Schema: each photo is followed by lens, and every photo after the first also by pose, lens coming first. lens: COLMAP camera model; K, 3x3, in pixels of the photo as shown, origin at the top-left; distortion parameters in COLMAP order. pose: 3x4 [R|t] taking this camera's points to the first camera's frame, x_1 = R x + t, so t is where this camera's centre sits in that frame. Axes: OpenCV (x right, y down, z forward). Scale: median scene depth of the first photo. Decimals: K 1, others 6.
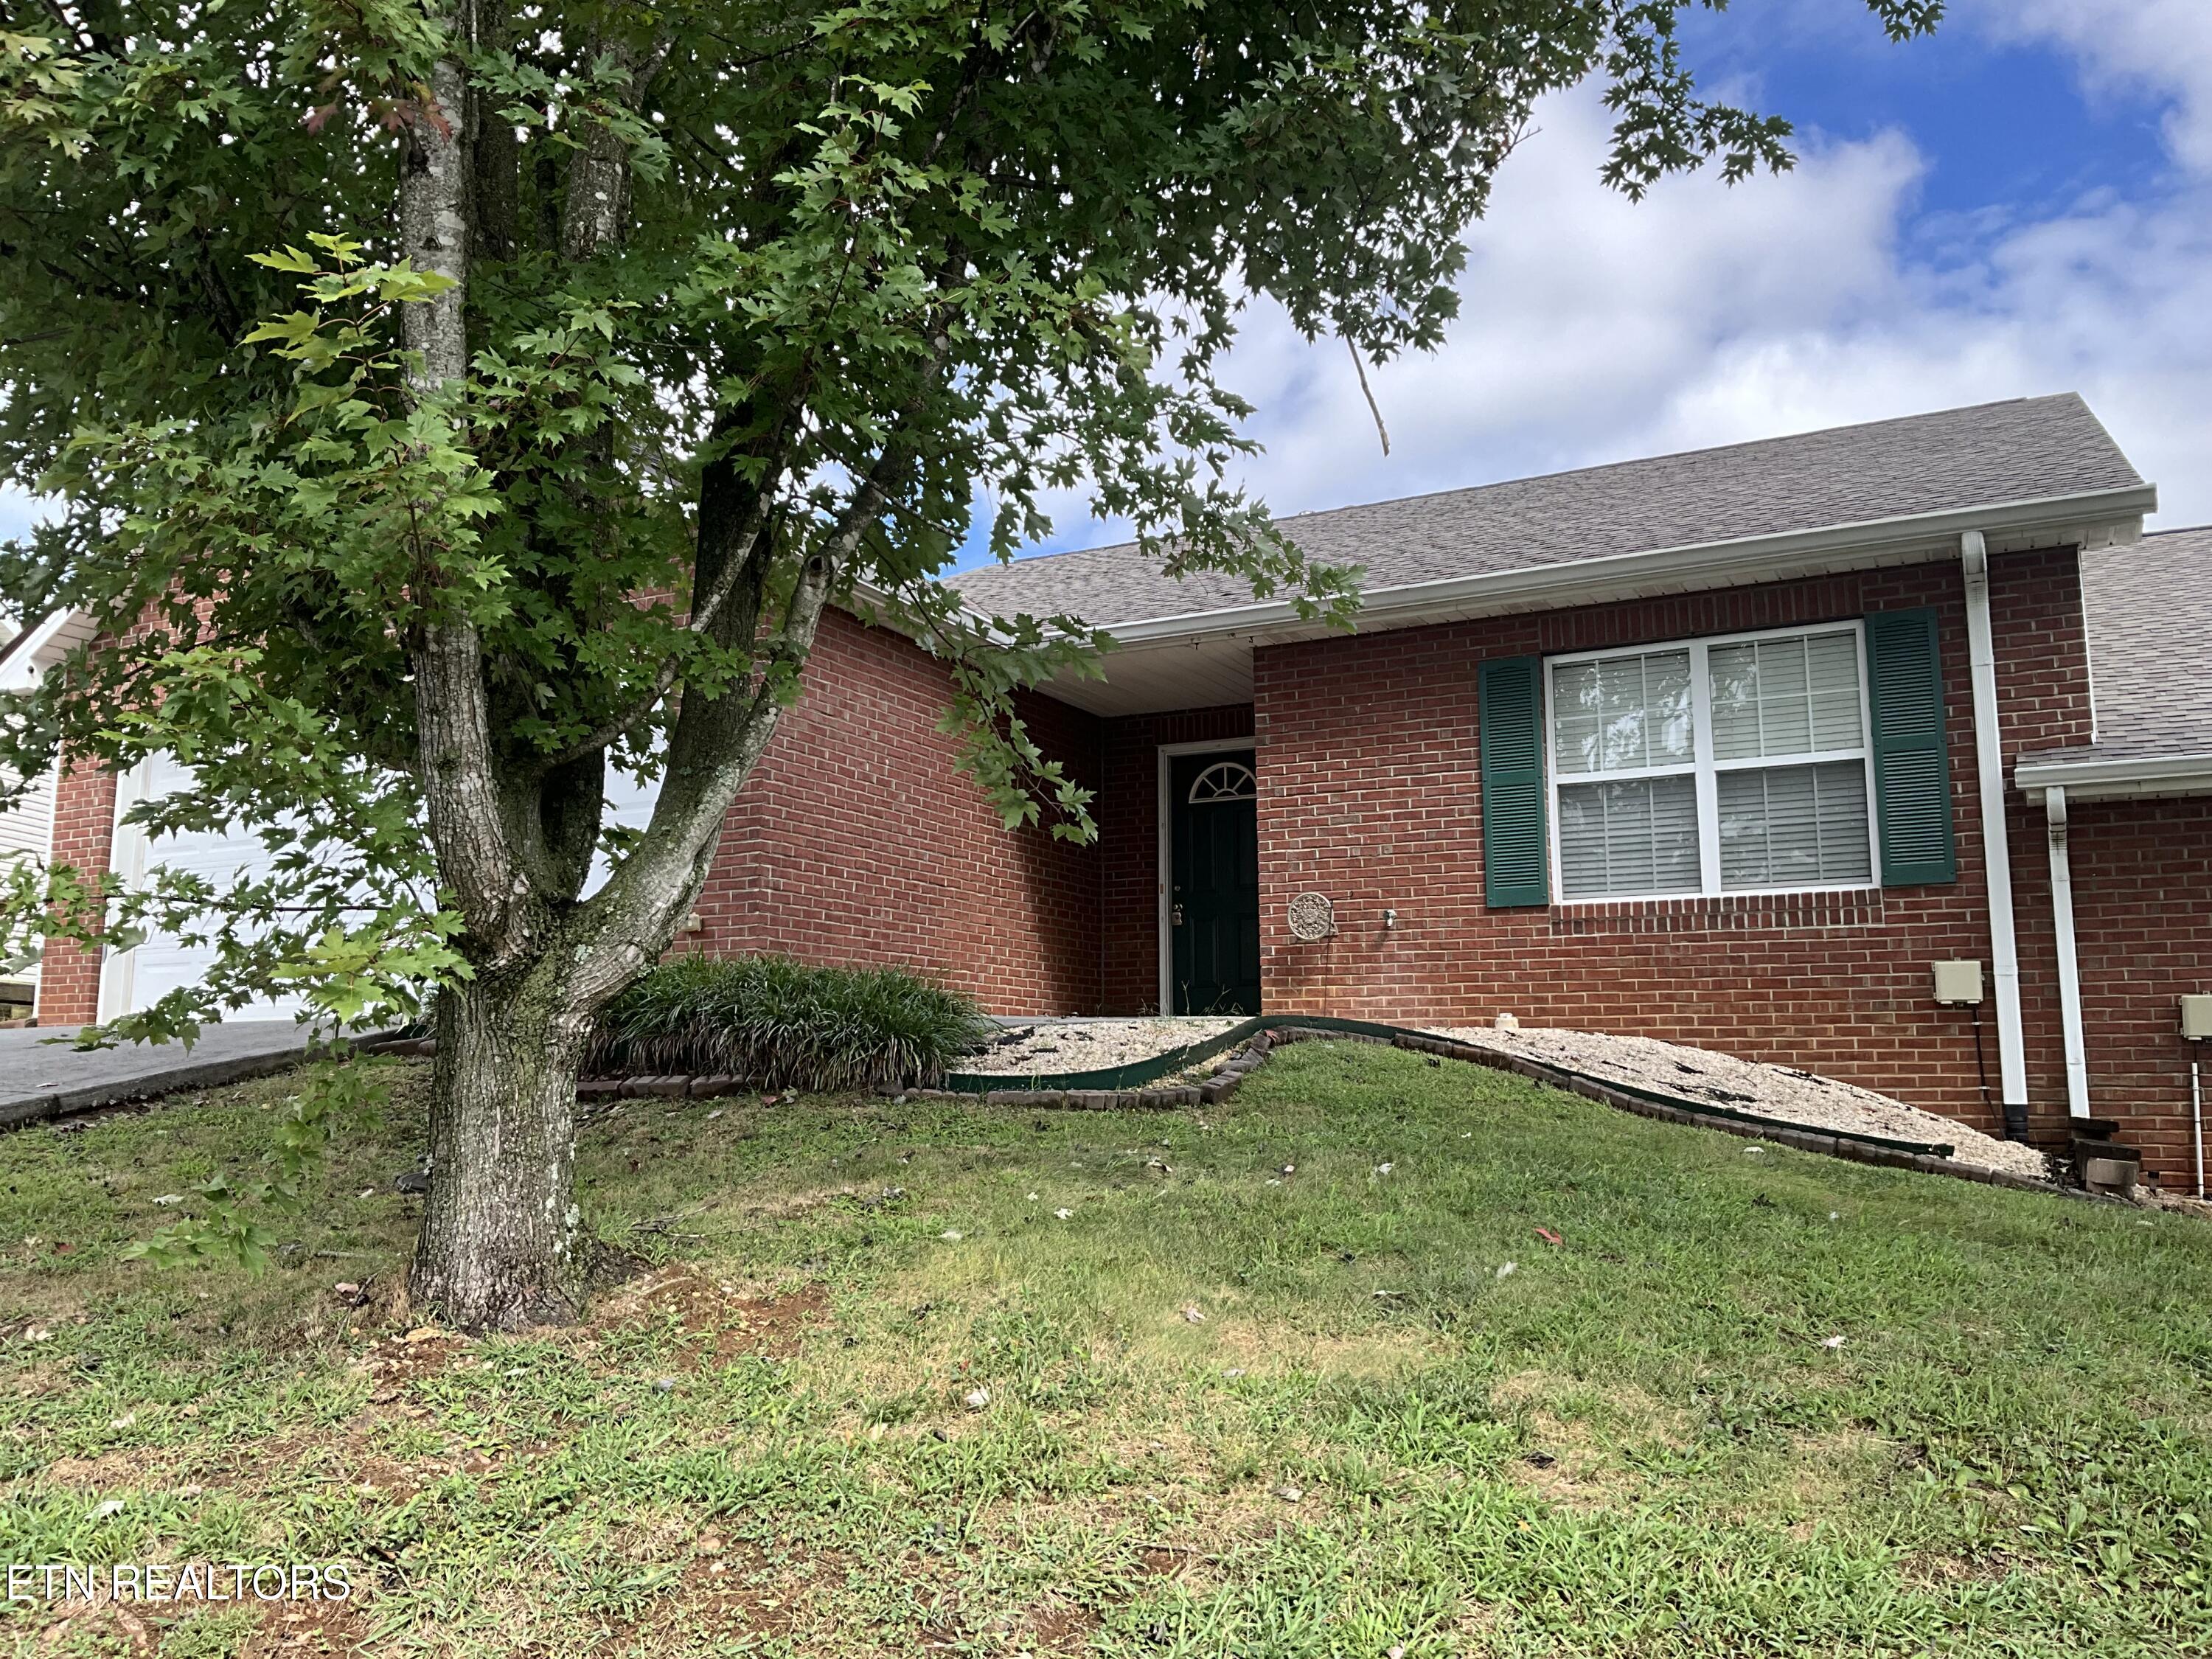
lens RADIAL K [[1888.8, 0, 1058.6], [0, 1888.8, 822.4], [0, 0, 1]] dist [0.126017, -0.239816]
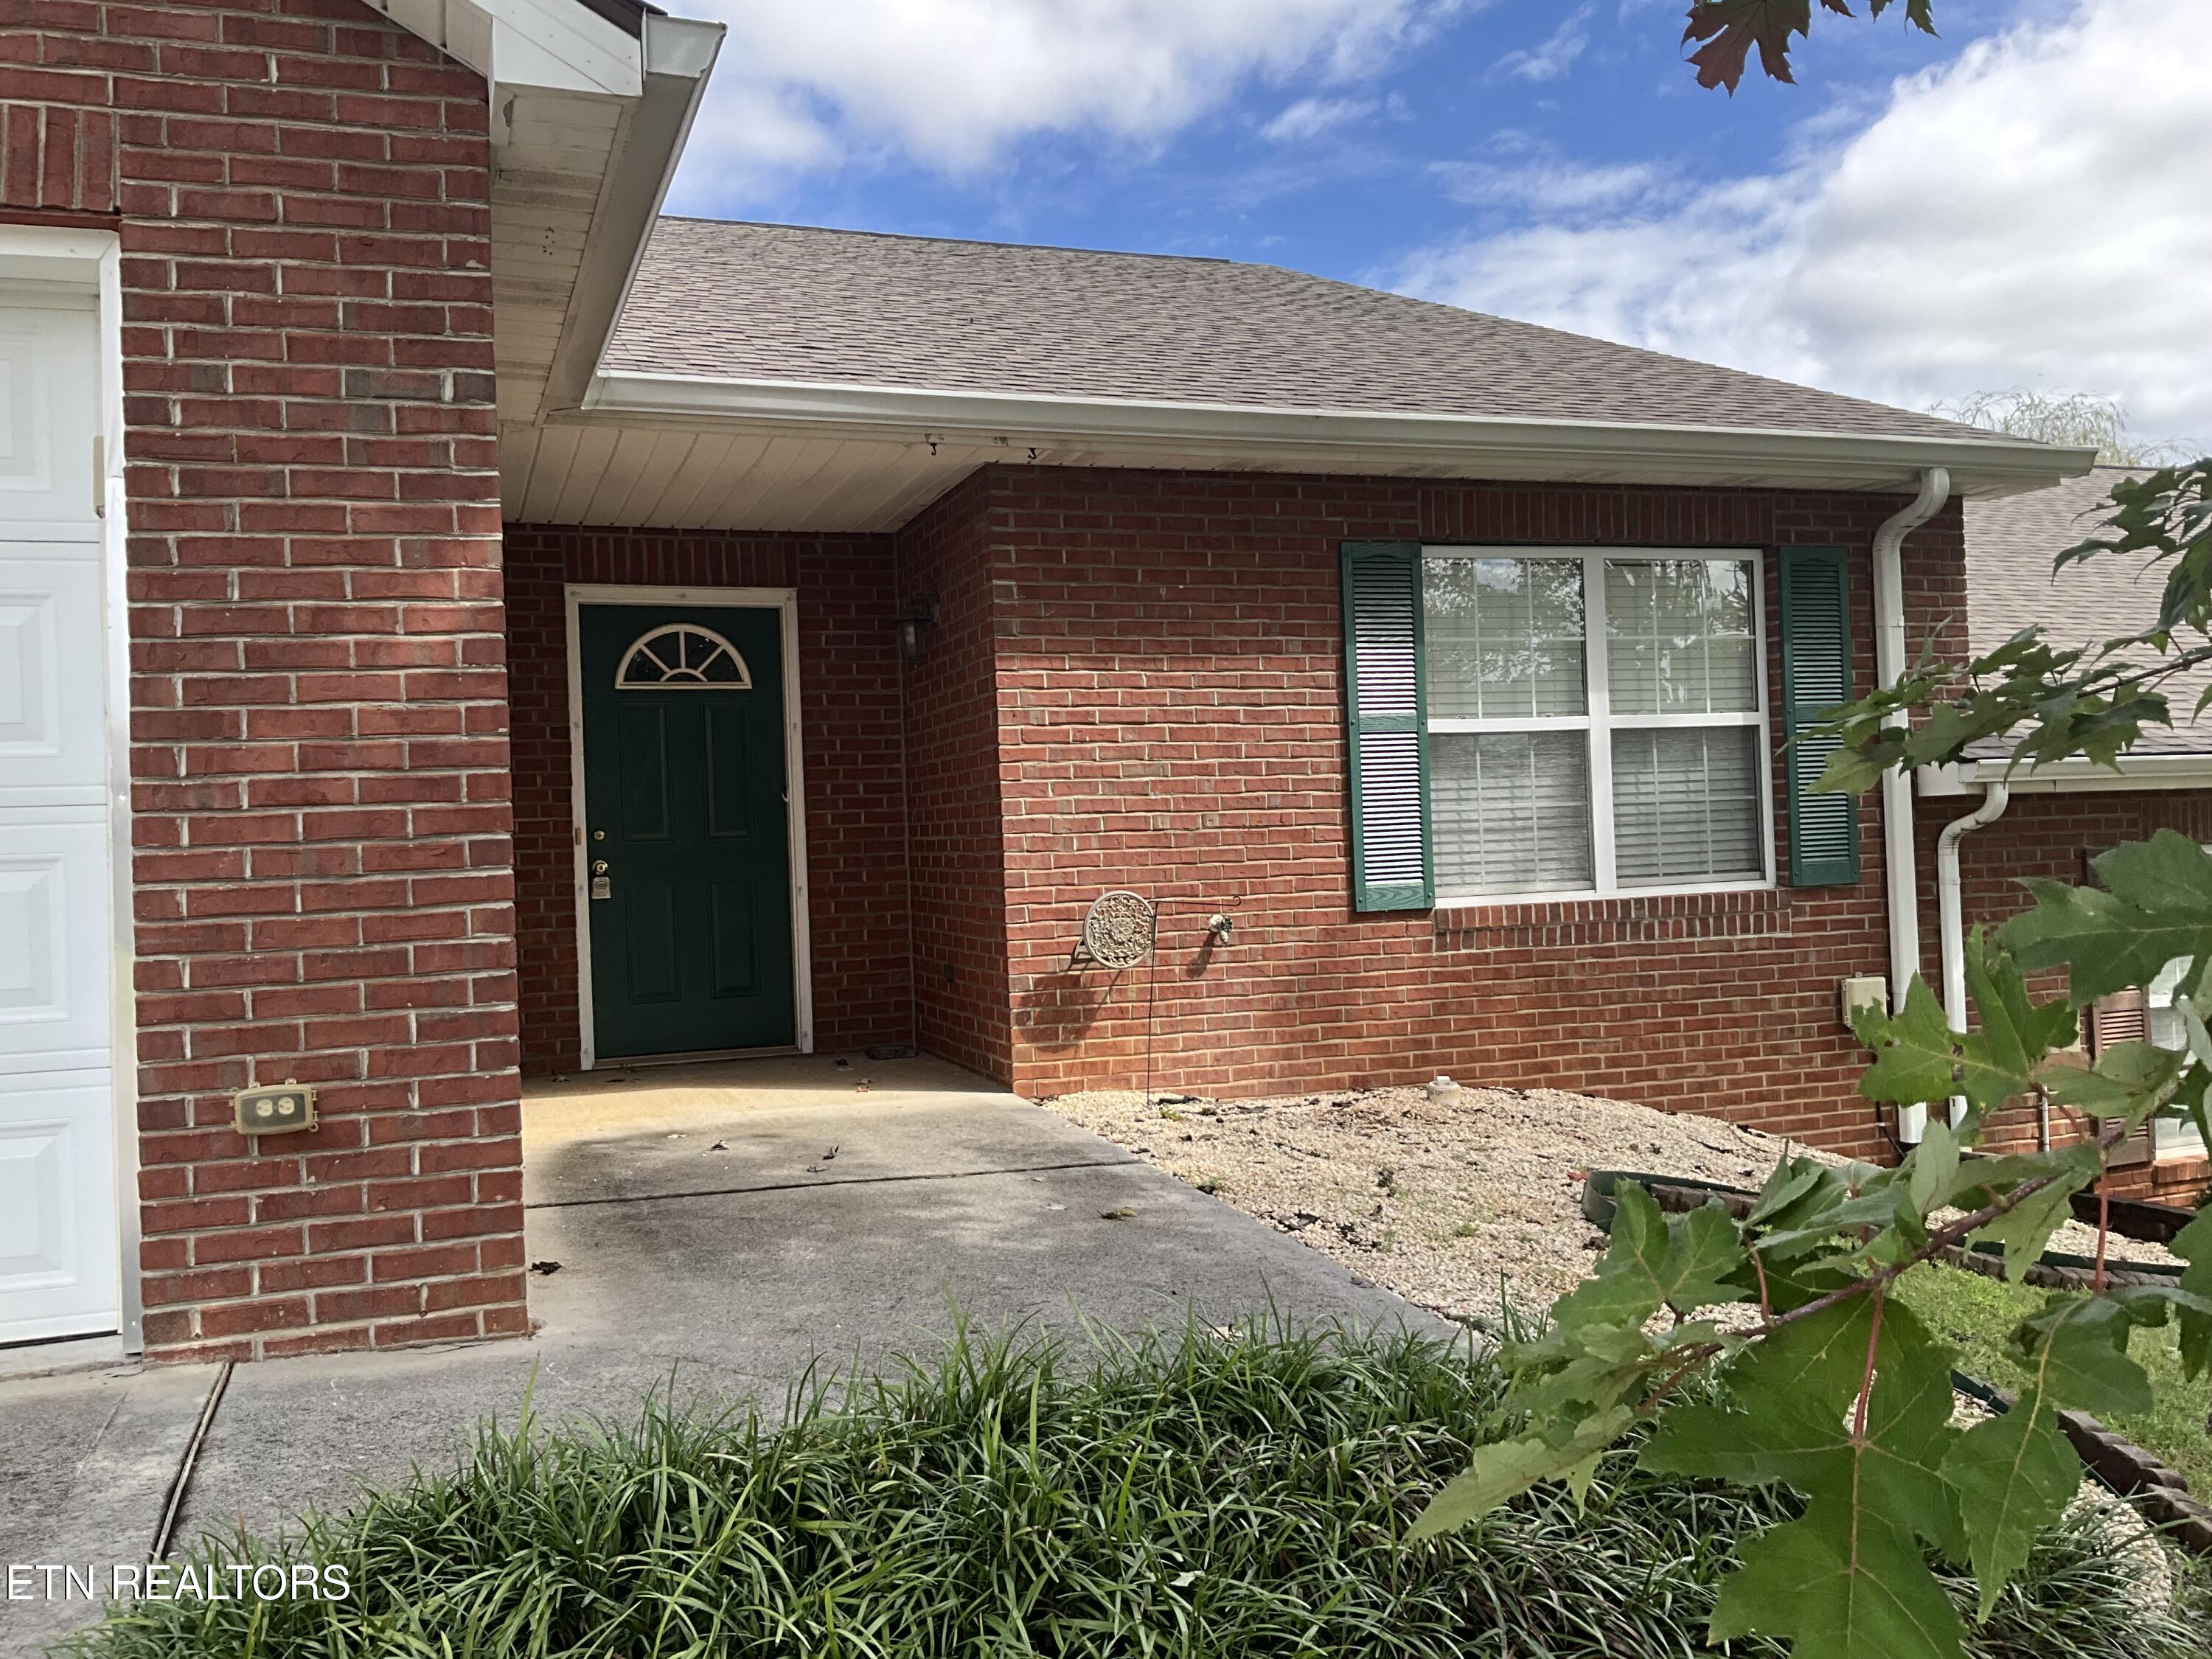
lens RADIAL K [[1805.7, 0, 1078.1], [0, 1805.7, 831.4], [0, 0, 1]] dist [0.120298, -0.274965]
pose [[0.673206, -0.016445, 0.739272, -0.331321], [-0.070919, 0.993708, 0.086686, -0.034132], [-0.736046, -0.110786, 0.667805, 0.668694]]
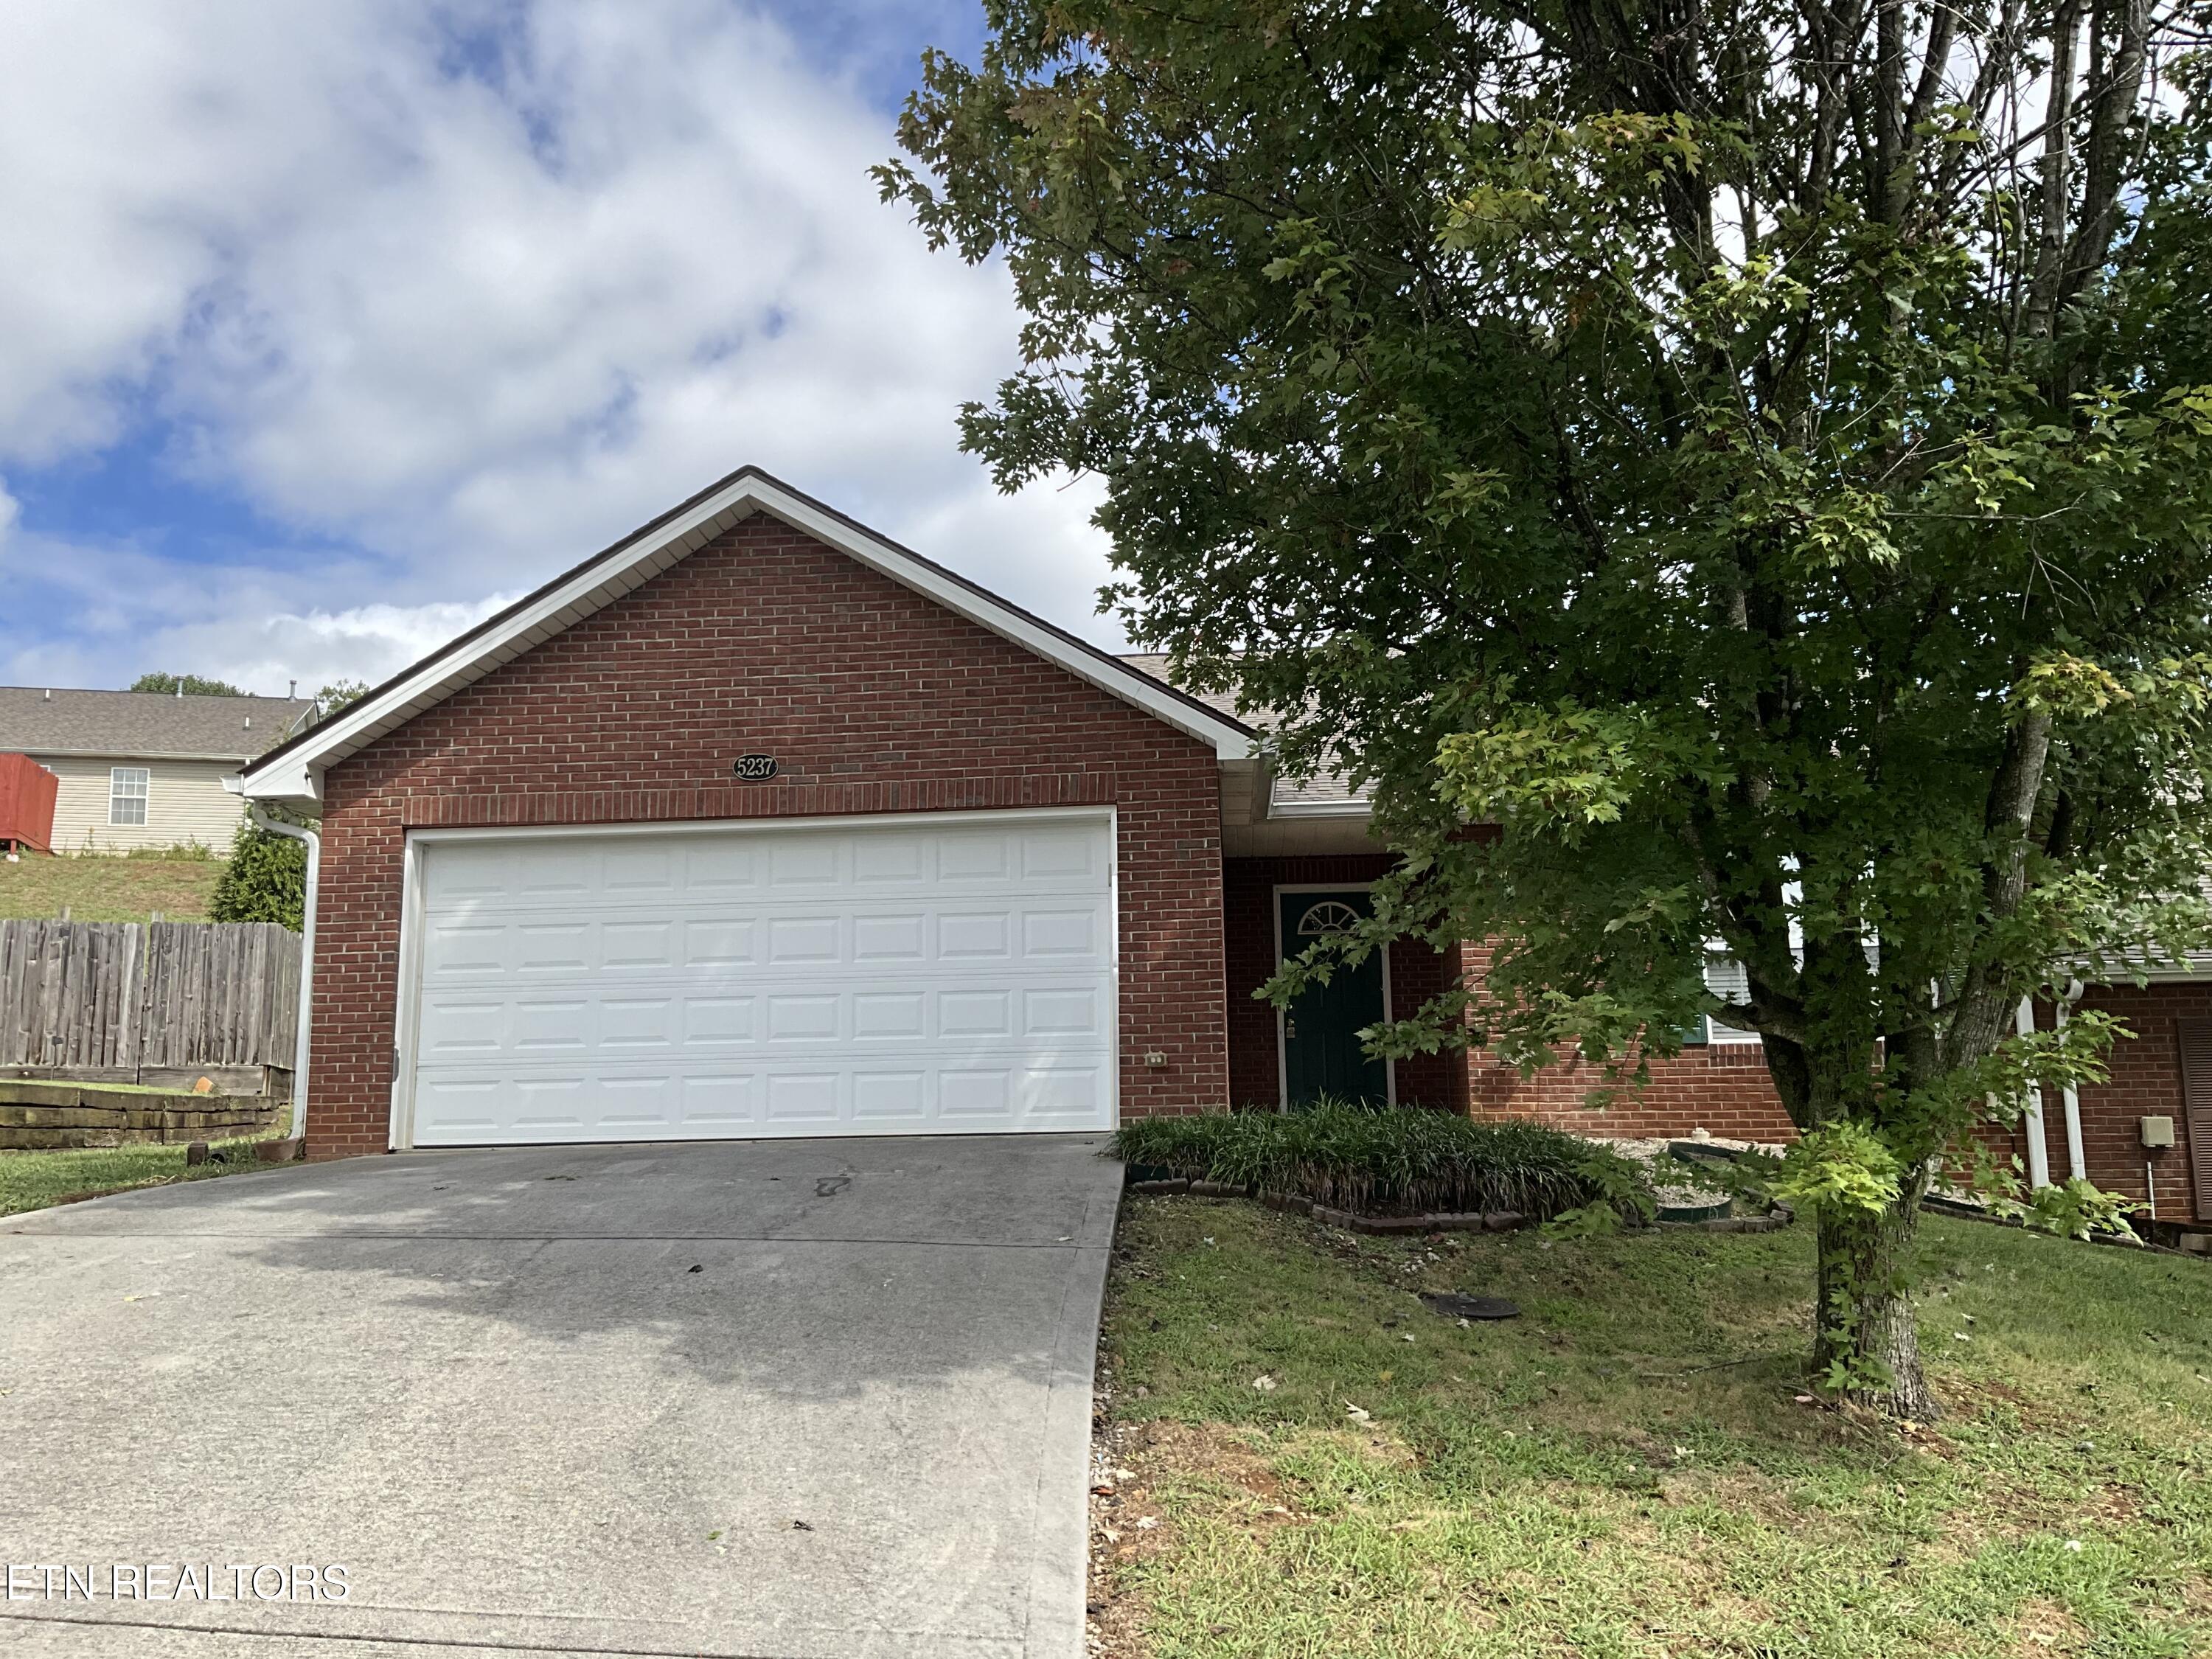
lens RADIAL K [[1840.7, 0, 1106.0], [0, 1840.7, 829.5], [0, 0, 1]] dist [0.121782, -0.232863]
pose [[0.915313, 0.049017, 0.399750, -0.665283], [-0.043054, 0.998787, -0.023888, -0.057517], [-0.400436, 0.004654, 0.916313, -0.019087]]
